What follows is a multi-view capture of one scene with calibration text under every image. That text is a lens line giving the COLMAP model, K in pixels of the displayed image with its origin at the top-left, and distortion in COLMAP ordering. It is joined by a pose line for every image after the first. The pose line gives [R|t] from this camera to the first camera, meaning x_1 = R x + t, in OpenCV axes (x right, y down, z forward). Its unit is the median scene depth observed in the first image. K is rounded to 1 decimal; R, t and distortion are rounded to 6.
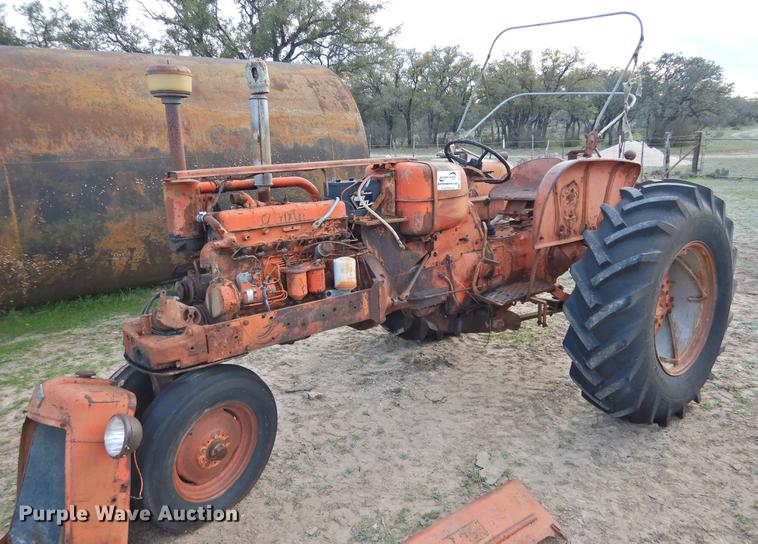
lens RADIAL K [[582.9, 0, 403.0], [0, 582.9, 269.2], [0, 0, 1]] dist [0.004502, 0.001357]
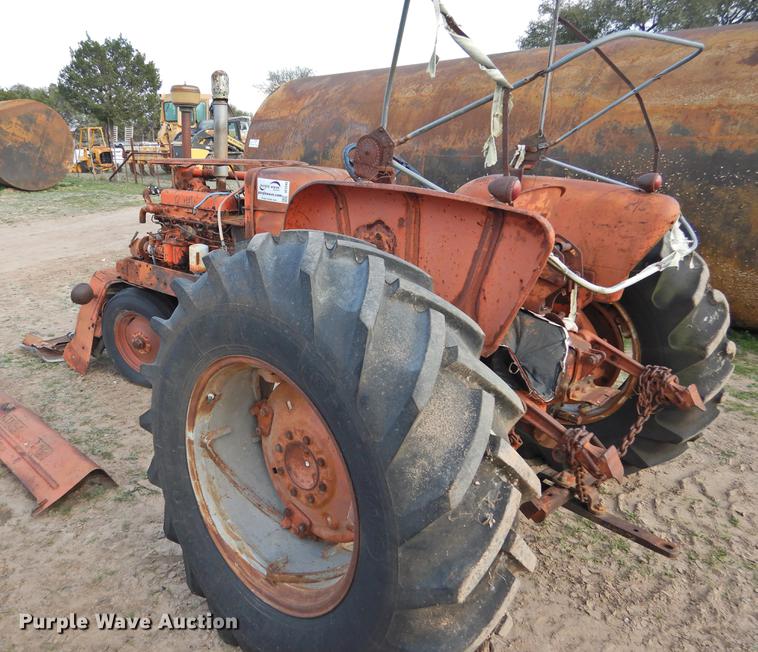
lens RADIAL K [[627.2, 0, 316.9], [0, 627.2, 318.5], [0, 0, 1]] dist [0.008813, -0.009142]
pose [[0.069627, 0.290461, -0.954350, 0.841904], [-0.226482, 0.936293, 0.268441, -0.198100], [0.971524, 0.197452, 0.130975, 0.815803]]
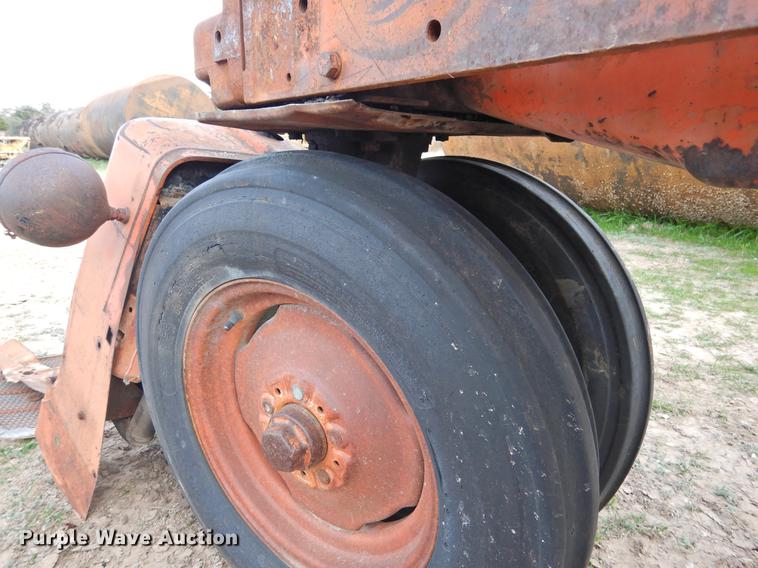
lens RADIAL K [[546.6, 0, 375.0], [0, 546.6, 279.1], [0, 0, 1]] dist [0.001254, 0.001016]
pose [[-0.029422, 0.249467, -0.967936, -0.046300], [-0.220617, 0.942854, 0.249709, 0.101595], [0.974917, 0.220890, 0.027296, 0.676083]]
